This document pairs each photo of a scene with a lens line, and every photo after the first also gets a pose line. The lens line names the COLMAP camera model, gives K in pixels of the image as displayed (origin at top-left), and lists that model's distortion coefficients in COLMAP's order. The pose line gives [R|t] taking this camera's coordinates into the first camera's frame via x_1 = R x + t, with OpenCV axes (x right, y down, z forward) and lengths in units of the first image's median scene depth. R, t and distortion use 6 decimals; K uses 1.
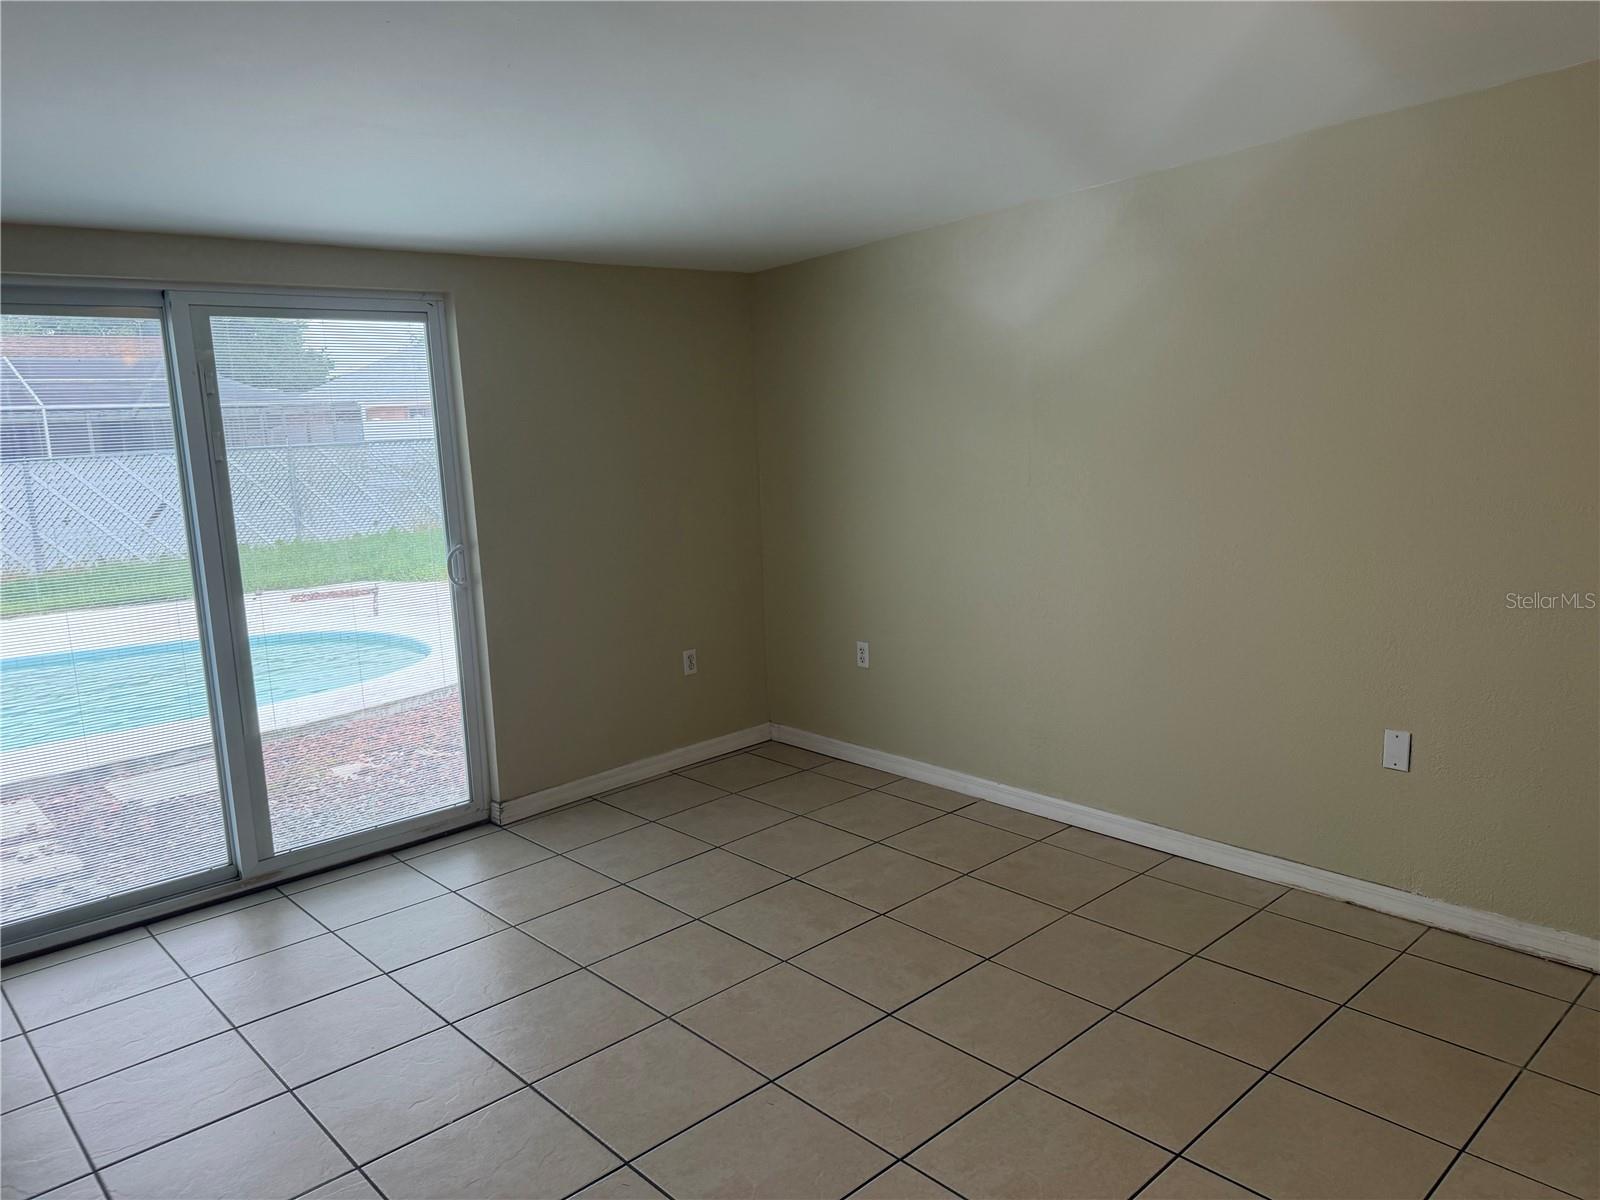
lens RADIAL K [[1128.4, 0, 800.0], [0, 1128.4, 600.0], [0, 0, 1]] dist [0.107173, -0.142361]
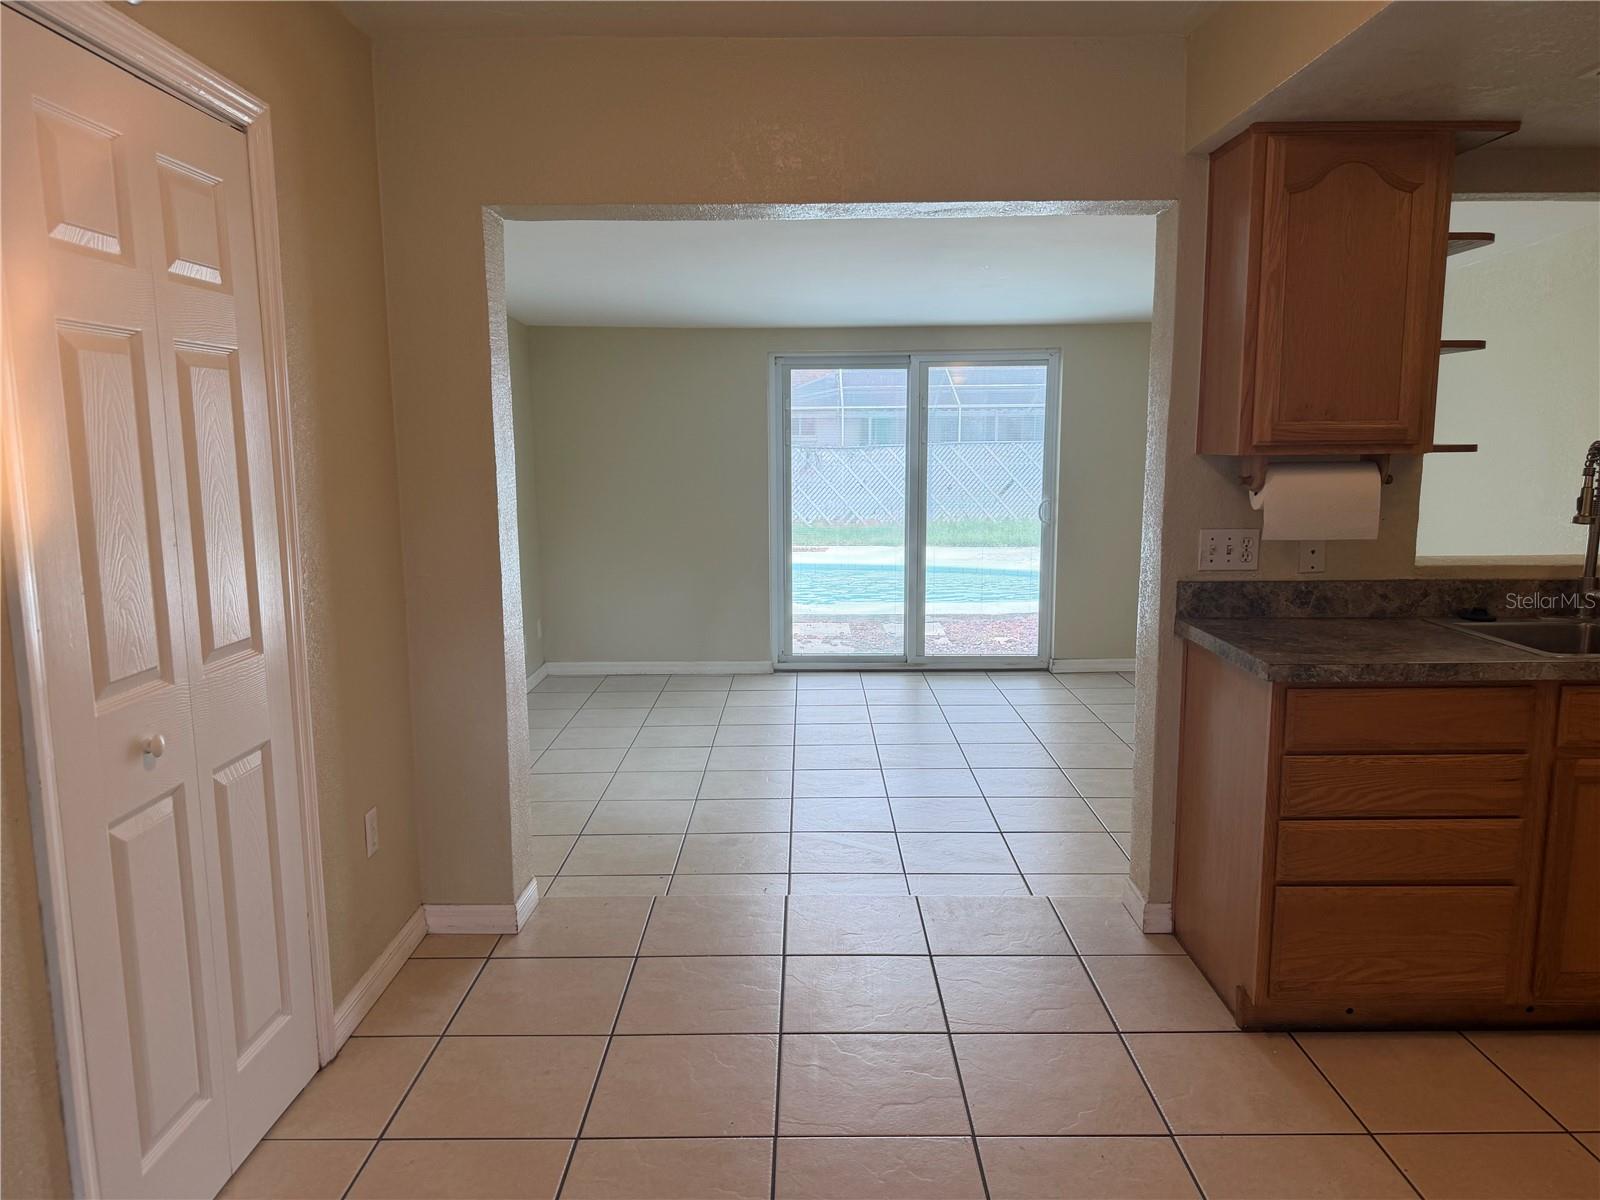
lens RADIAL K [[1128.4, 0, 800.0], [0, 1128.4, 600.0], [0, 0, 1]] dist [0.107173, -0.142361]
pose [[0.728366, 0.133712, -0.672015, 0.618170], [-0.132948, 0.989714, 0.052828, 0.064487], [0.672166, 0.050865, 0.738651, -0.498266]]
